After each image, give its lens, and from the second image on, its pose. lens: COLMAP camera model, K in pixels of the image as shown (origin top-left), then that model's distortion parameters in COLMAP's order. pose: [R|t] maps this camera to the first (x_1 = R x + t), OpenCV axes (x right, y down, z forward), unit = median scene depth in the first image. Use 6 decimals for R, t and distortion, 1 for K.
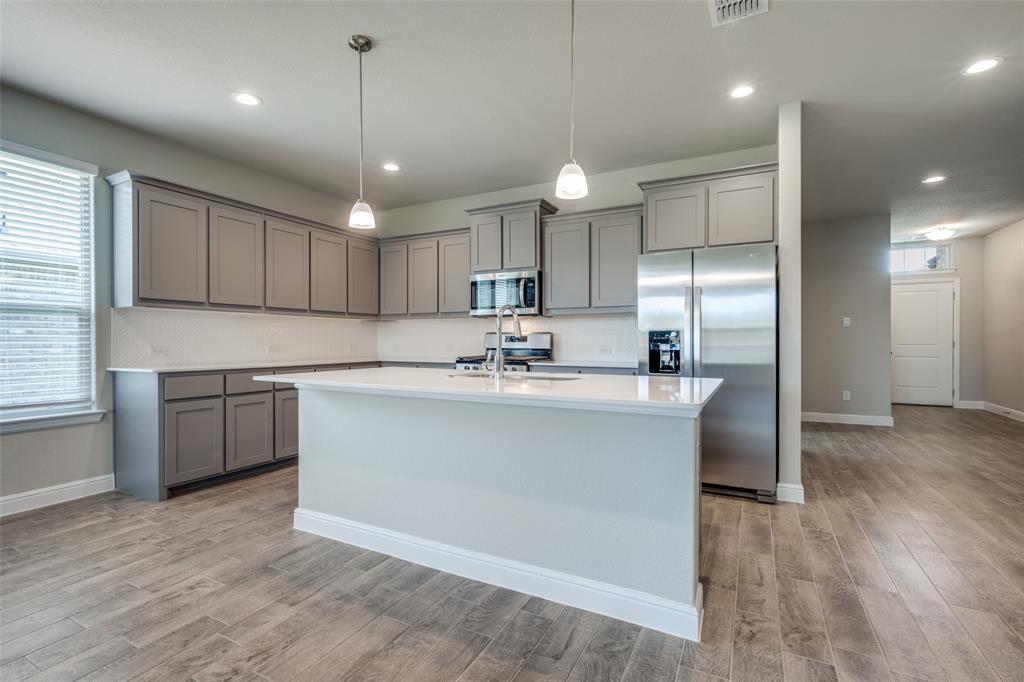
lens RADIAL K [[448.4, 0, 512.0], [0, 448.4, 341.0], [0, 0, 1]] dist [0.024194, 0.000014]
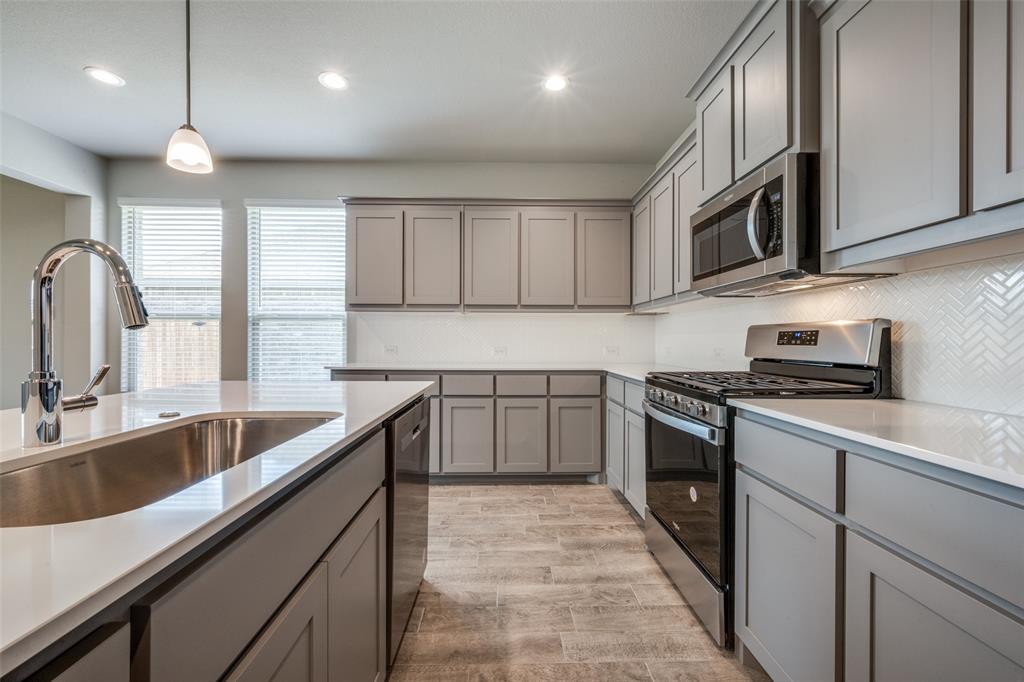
lens RADIAL K [[448.4, 0, 512.0], [0, 448.4, 341.0], [0, 0, 1]] dist [0.024194, 0.000014]
pose [[0.461561, -0.000265, -0.887108, 0.267169], [-0.003876, 0.999990, -0.002315, 0.000107], [0.887100, 0.004507, 0.461555, 0.581842]]
